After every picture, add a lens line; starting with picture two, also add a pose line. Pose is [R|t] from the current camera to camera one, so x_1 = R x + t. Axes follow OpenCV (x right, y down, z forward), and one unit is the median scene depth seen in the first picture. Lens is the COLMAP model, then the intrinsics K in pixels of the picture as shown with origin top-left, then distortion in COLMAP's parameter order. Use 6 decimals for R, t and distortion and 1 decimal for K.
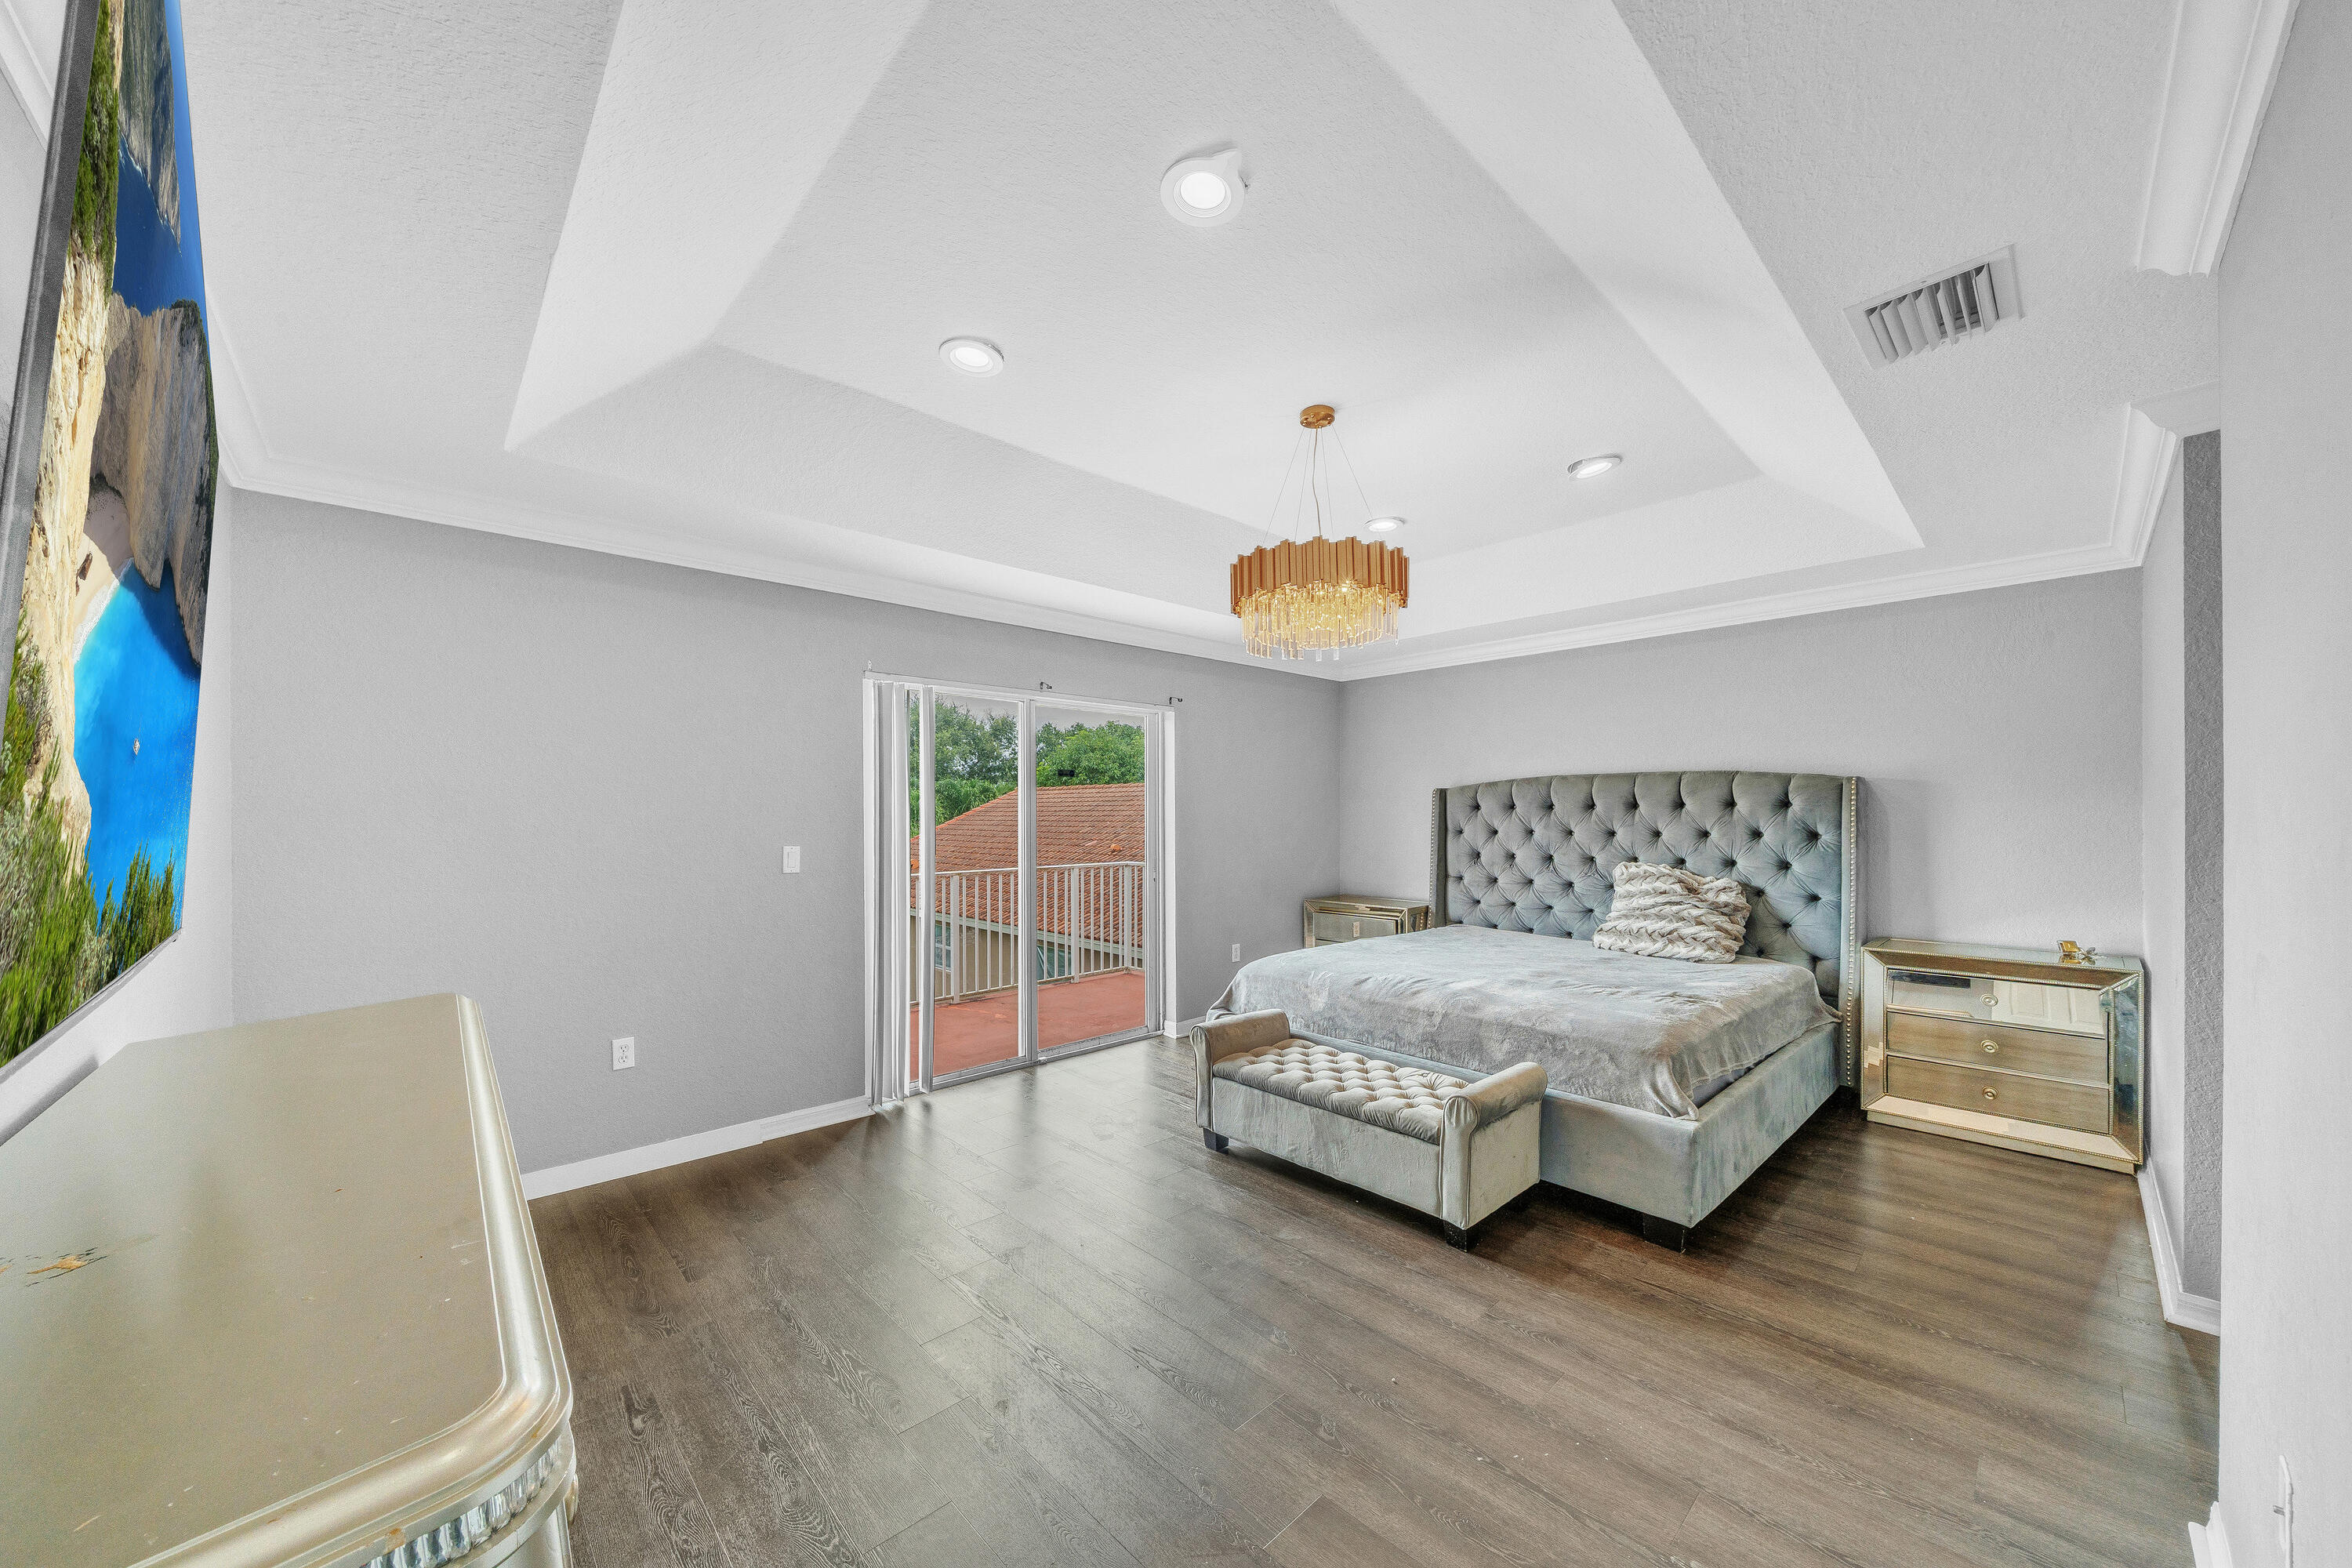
lens RADIAL K [[833.9, 0, 1173.9], [0, 833.9, 862.1], [0, 0, 1]] dist [-0.000682, -0.000050]
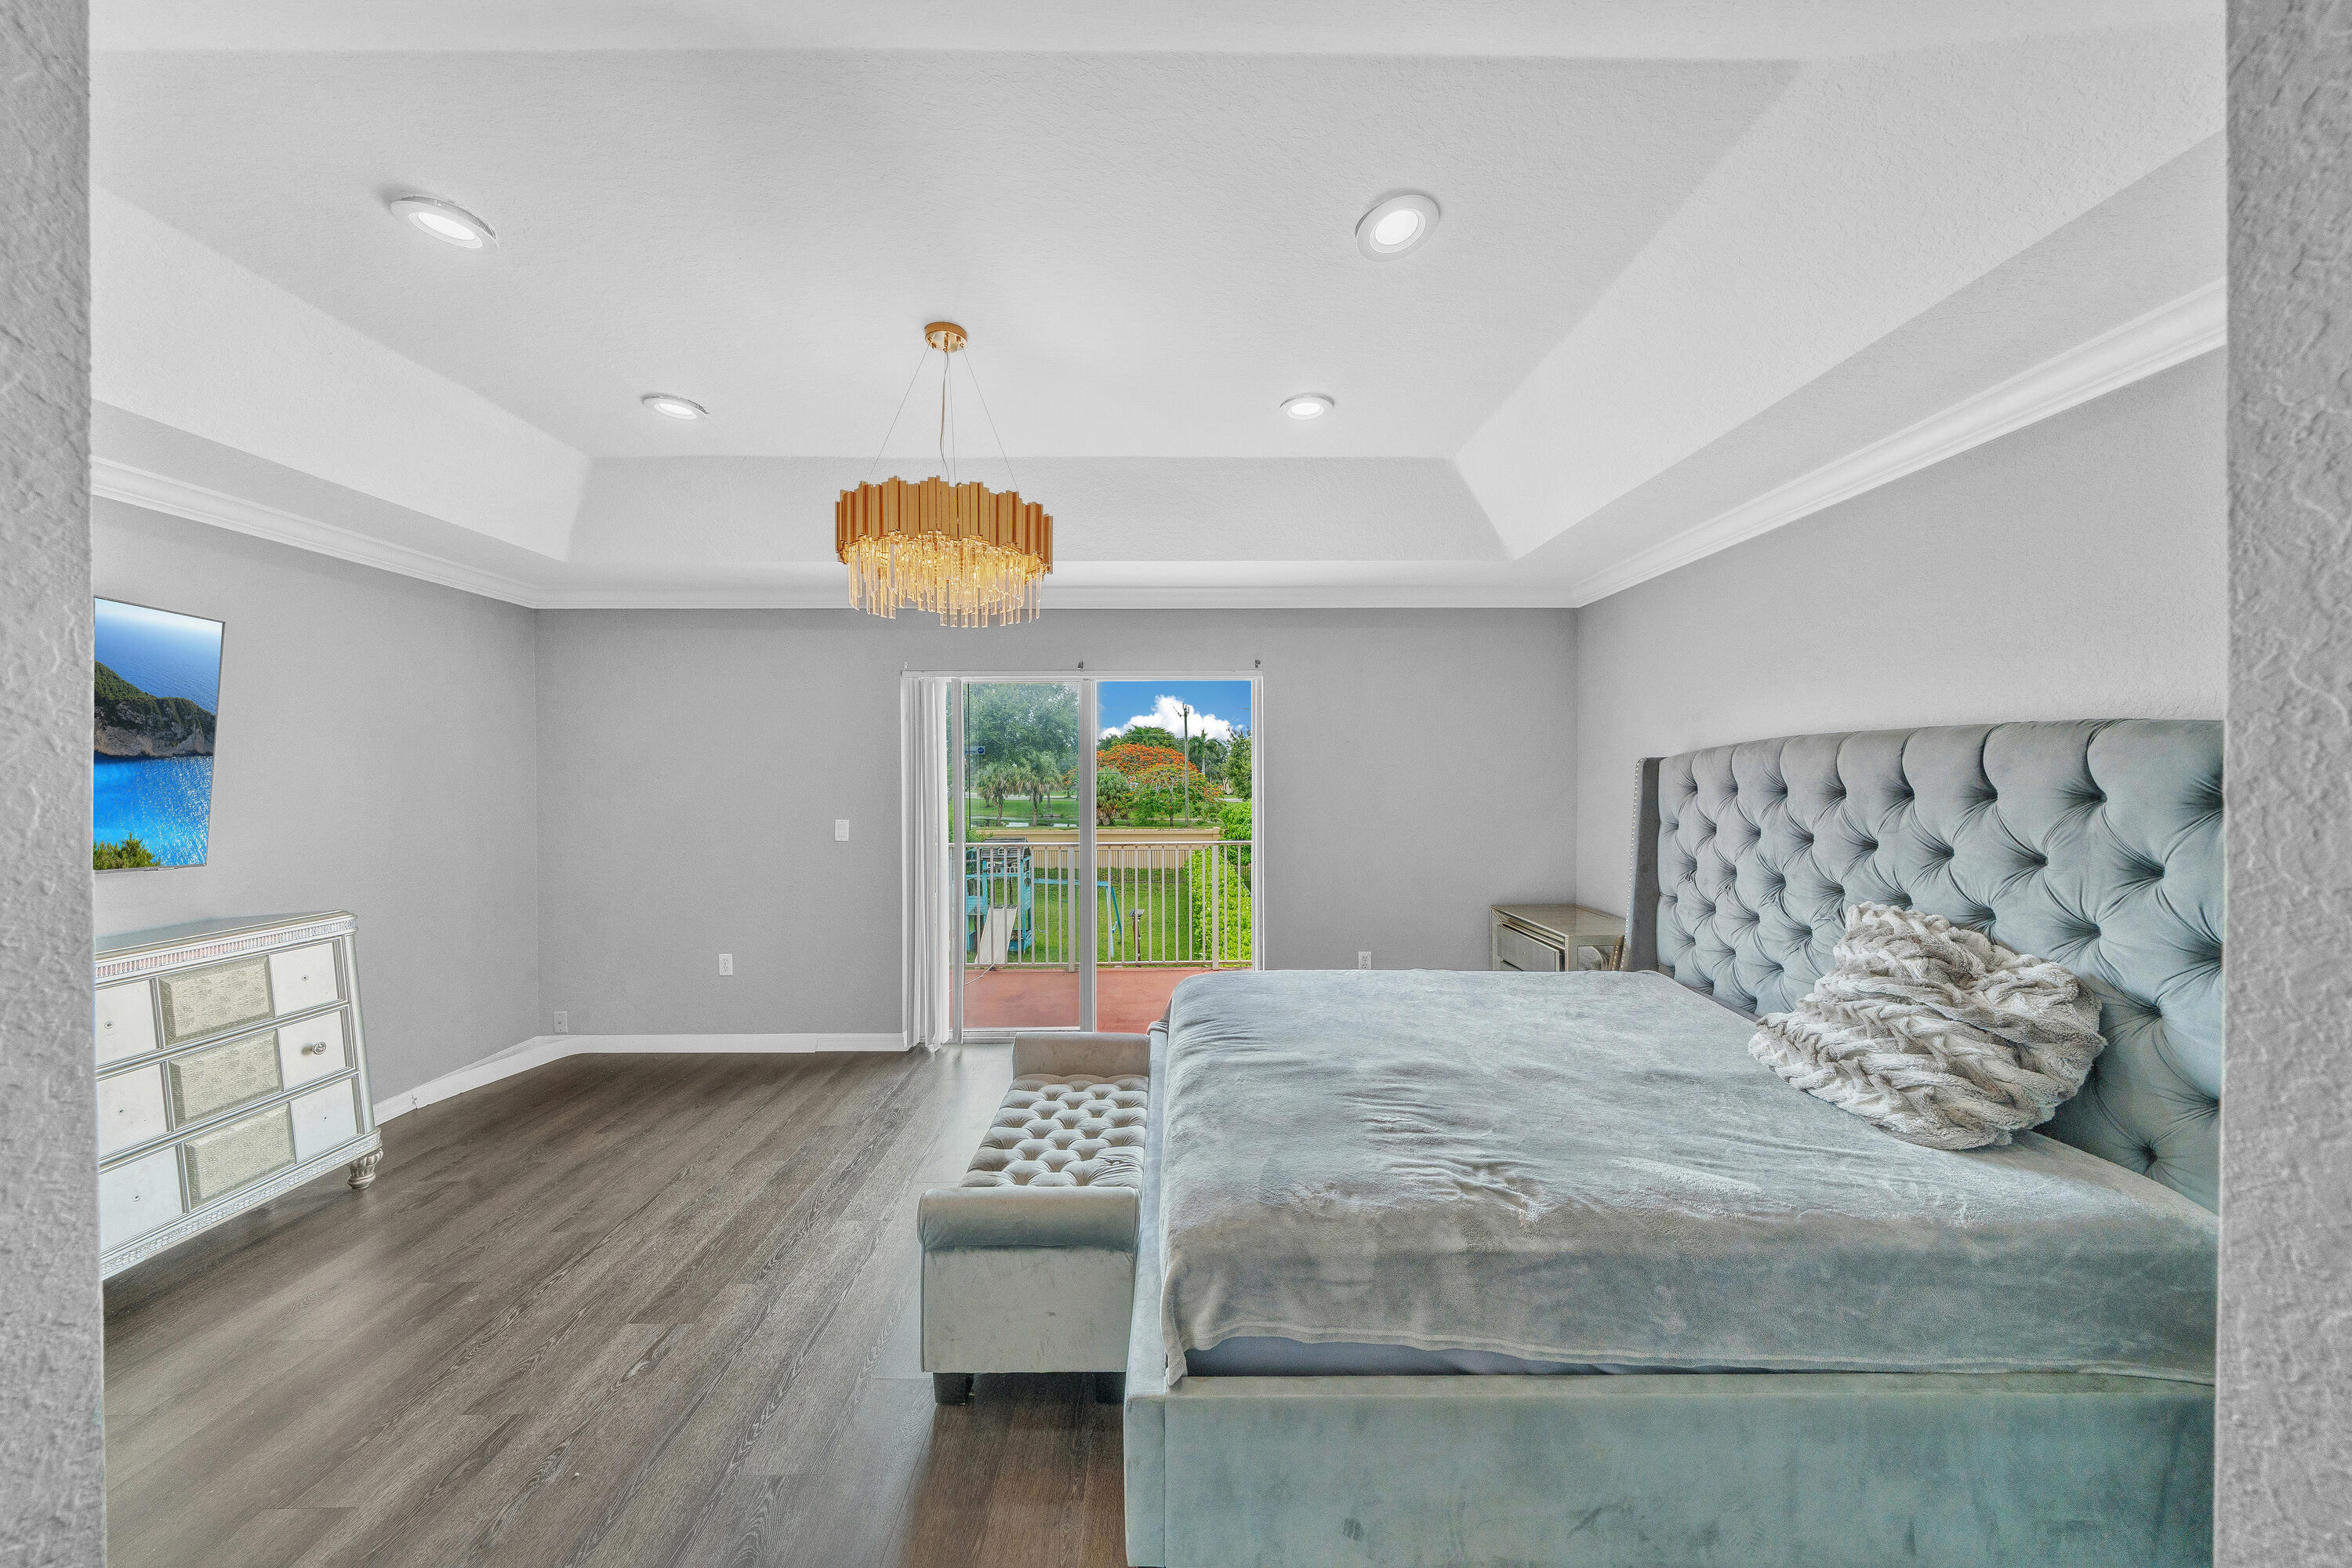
lens RADIAL K [[821.2, 0, 1172.2], [0, 821.2, 808.8], [0, 0, 1]] dist [-0.000900, -0.000206]
pose [[0.738068, 0.028217, -0.674136, 0.608446], [-0.036992, 0.999315, 0.001328, -0.045972], [0.673711, 0.023957, 0.738606, 0.359210]]
